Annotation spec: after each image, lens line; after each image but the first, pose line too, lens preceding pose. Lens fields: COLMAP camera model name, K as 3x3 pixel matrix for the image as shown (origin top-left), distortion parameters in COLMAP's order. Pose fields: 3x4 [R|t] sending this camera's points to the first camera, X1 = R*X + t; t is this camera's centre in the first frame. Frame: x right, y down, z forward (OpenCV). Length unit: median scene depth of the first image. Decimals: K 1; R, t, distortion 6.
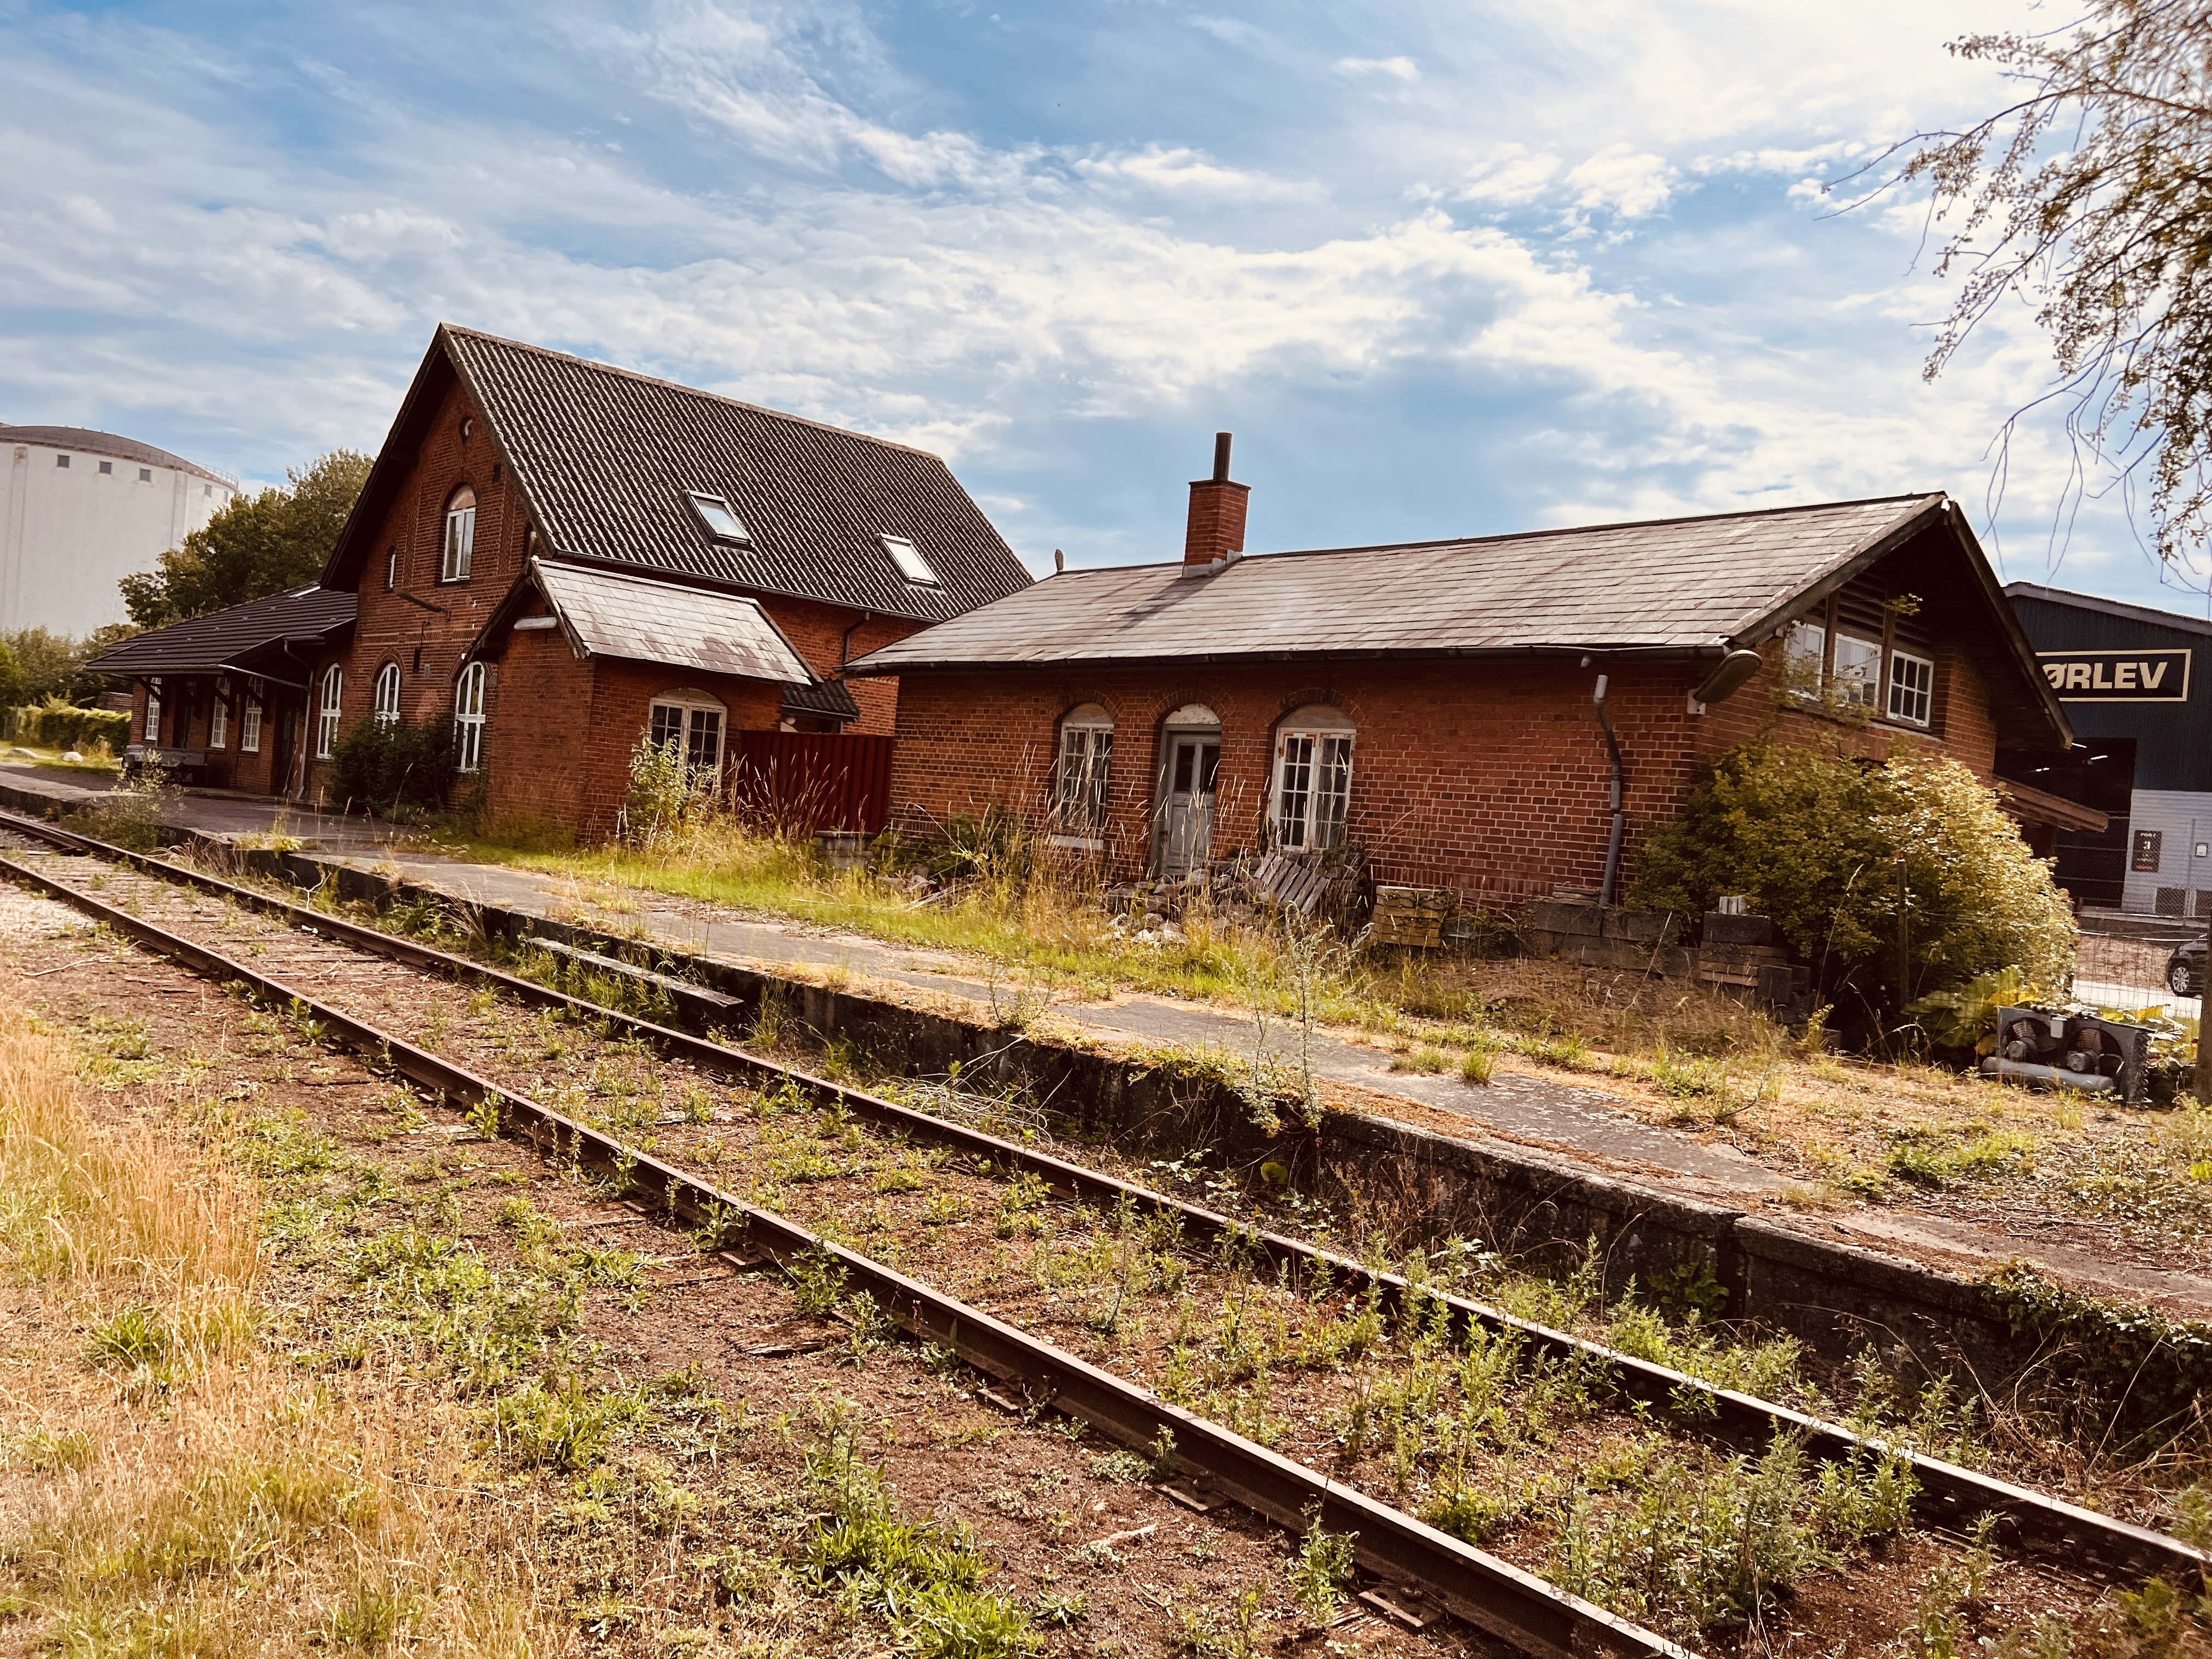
lens RADIAL K [[1689.9, 0, 1106.0], [0, 1689.9, 829.5], [0, 0, 1]] dist [-0.003090, -0.000021]
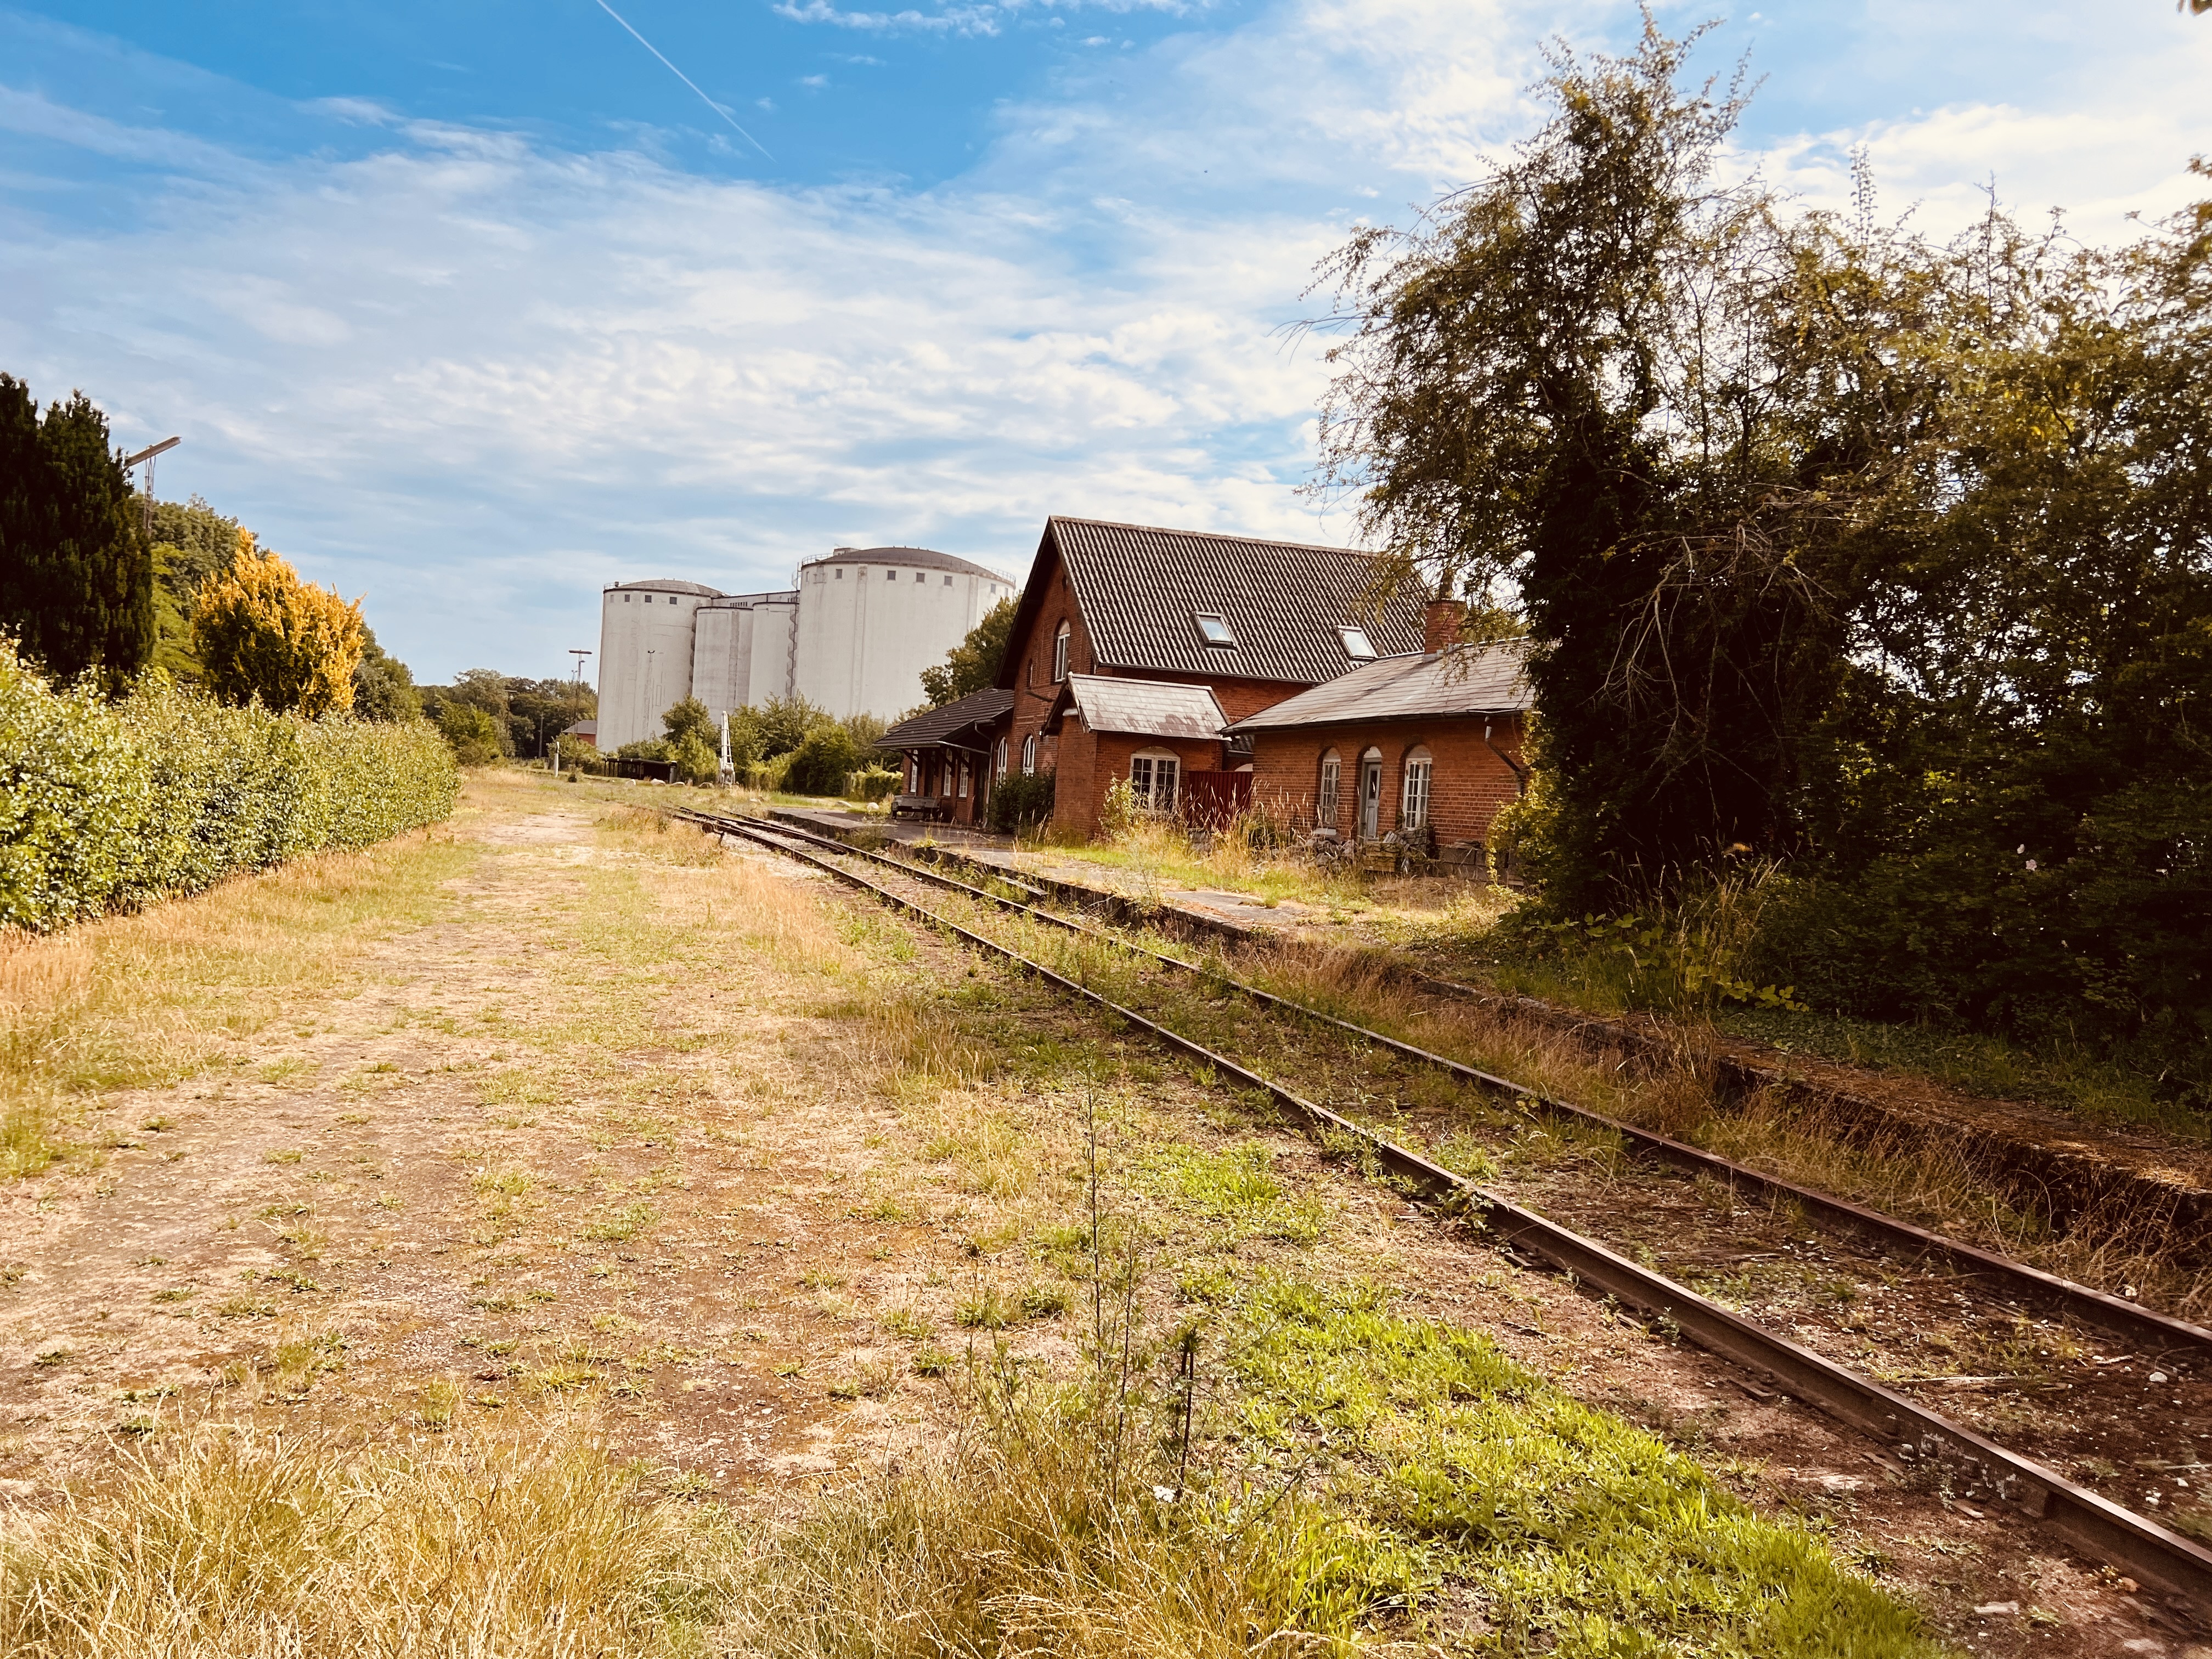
lens RADIAL K [[1689.9, 0, 1106.0], [0, 1689.9, 829.5], [0, 0, 1]] dist [-0.003090, -0.000021]
pose [[0.903097, -0.020519, -0.428946, 0.263790], [0.010083, 0.999596, -0.026587, 0.025364], [0.429318, 0.019685, 0.902939, -0.319238]]
